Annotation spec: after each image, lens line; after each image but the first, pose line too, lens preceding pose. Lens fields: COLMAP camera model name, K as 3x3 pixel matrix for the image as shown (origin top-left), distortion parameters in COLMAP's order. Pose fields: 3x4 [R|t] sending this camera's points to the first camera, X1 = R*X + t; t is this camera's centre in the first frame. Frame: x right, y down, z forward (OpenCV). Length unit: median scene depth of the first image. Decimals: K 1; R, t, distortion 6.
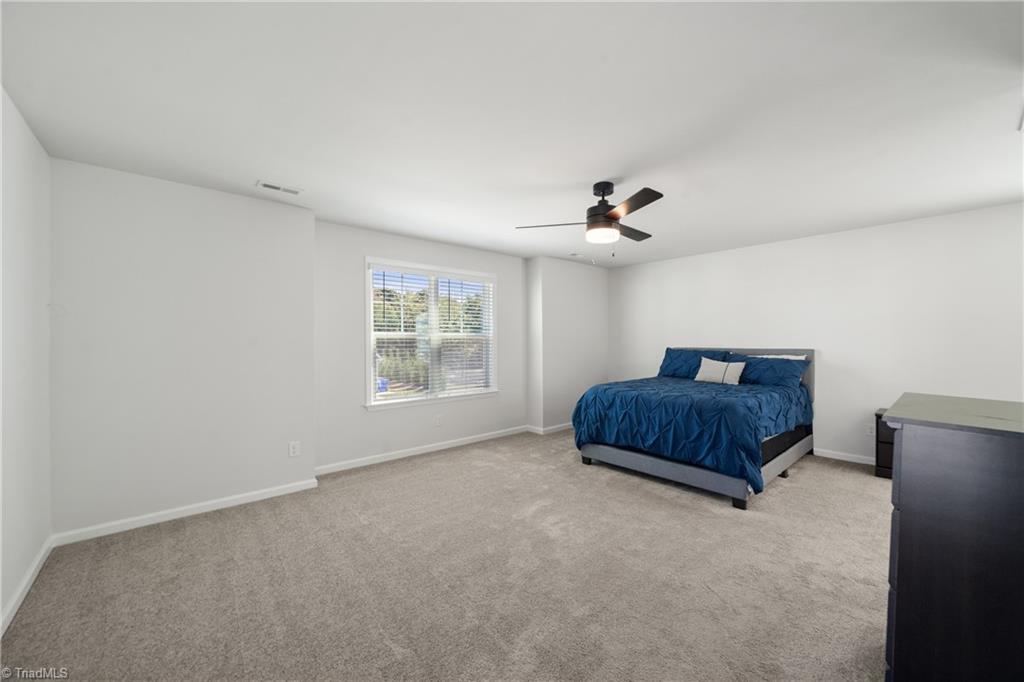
lens RADIAL K [[391.6, 0, 519.8], [0, 391.6, 344.3], [0, 0, 1]] dist [-0.018536, 0.006078]
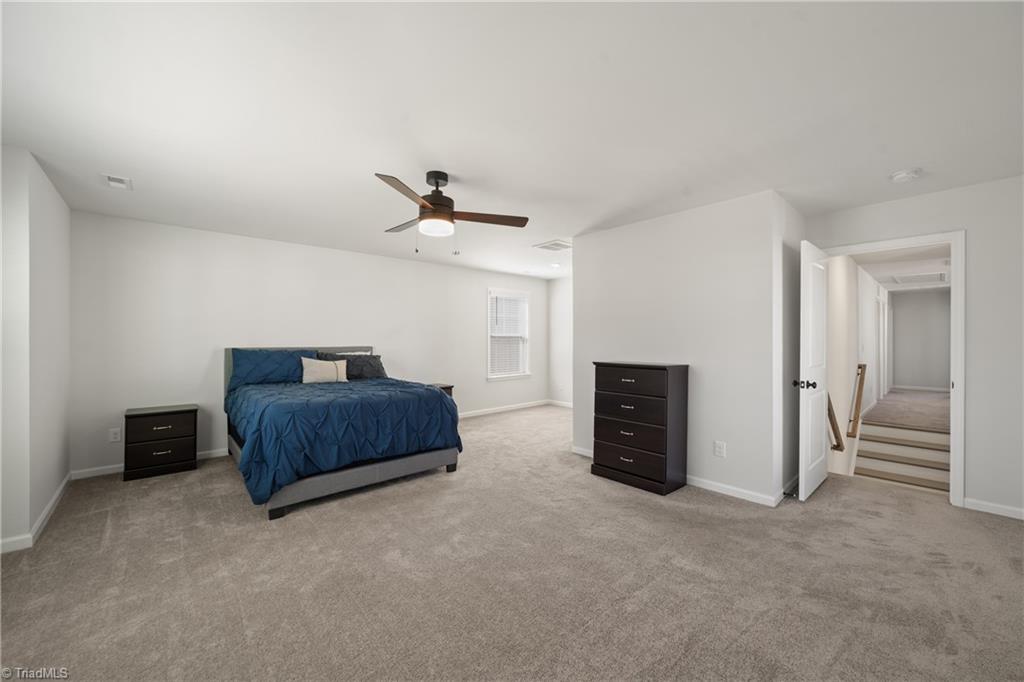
lens RADIAL K [[393.4, 0, 518.8], [0, 393.4, 340.4], [0, 0, 1]] dist [-0.006064, 0.000215]
pose [[-0.009272, -0.001934, 0.999955, -0.558704], [0.008215, 0.999964, 0.002010, -0.004541], [-0.999923, 0.008233, -0.009255, 0.617223]]
